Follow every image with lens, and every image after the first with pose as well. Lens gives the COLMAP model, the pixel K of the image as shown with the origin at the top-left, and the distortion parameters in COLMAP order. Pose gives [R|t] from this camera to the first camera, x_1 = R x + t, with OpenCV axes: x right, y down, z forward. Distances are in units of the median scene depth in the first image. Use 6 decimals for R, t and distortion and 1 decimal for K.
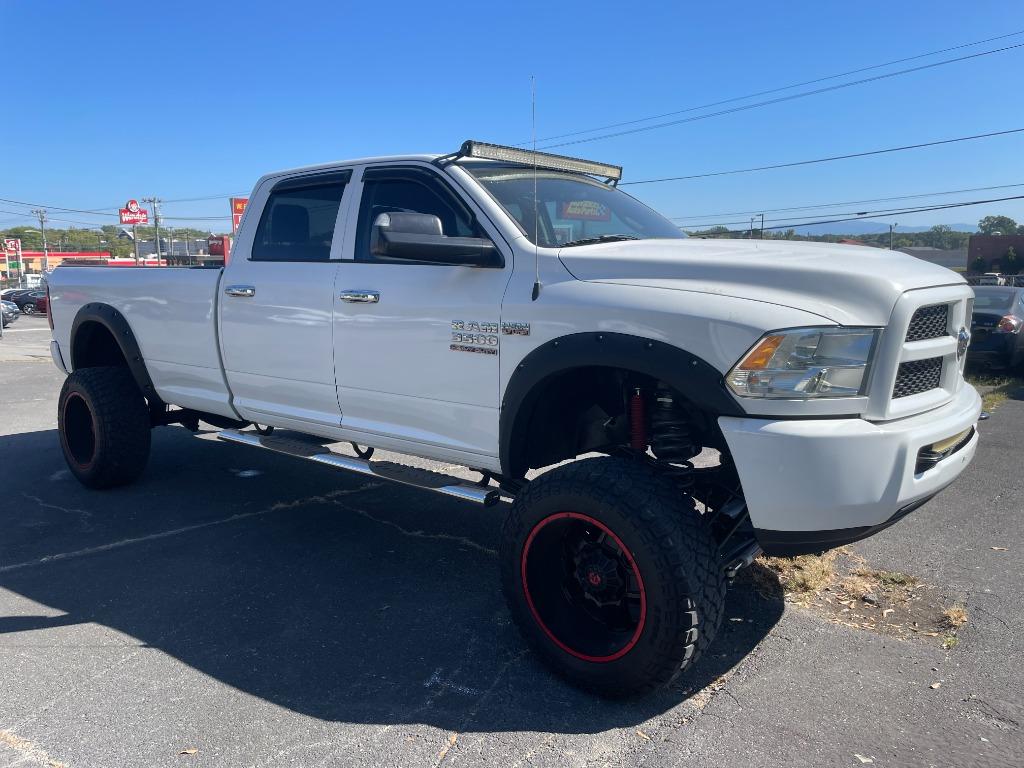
lens RADIAL K [[780.4, 0, 512.8], [0, 780.4, 368.4], [0, 0, 1]] dist [0.046192, -0.067216]
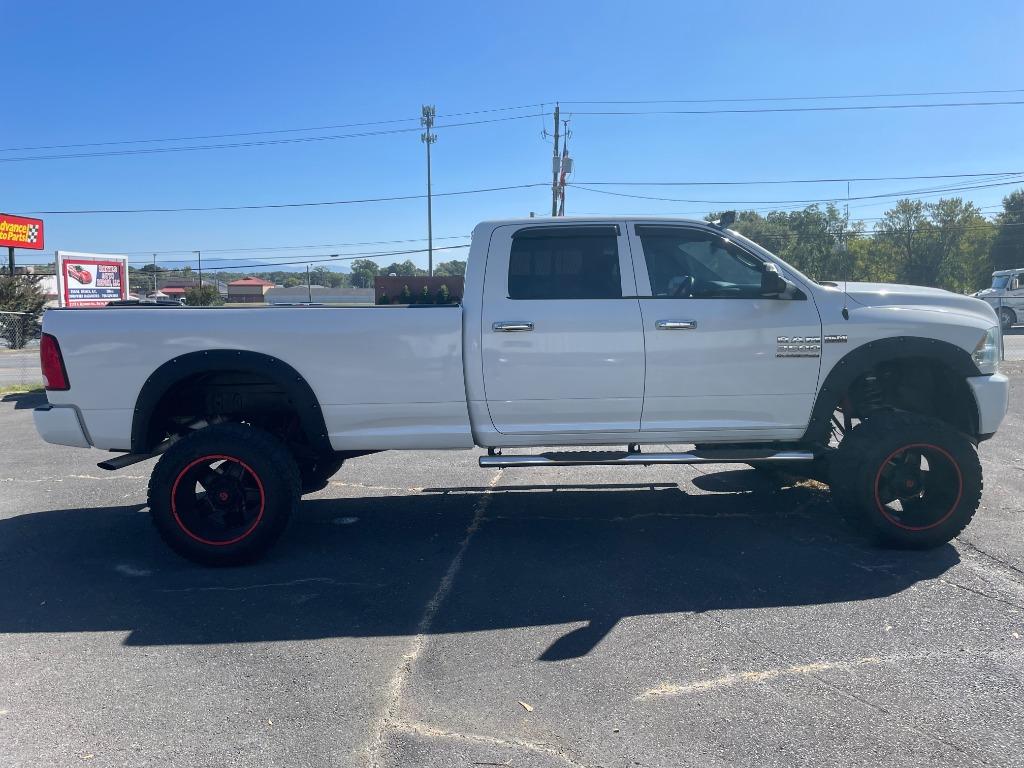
lens RADIAL K [[767.0, 0, 512.0], [0, 767.0, 384.0], [0, 0, 1]] dist [0.054557, -0.063609]
pose [[0.744422, -0.079262, 0.662989, -1.183243], [0.095903, 0.995326, 0.011312, -0.033365], [-0.660787, 0.055162, 0.748544, 0.224705]]
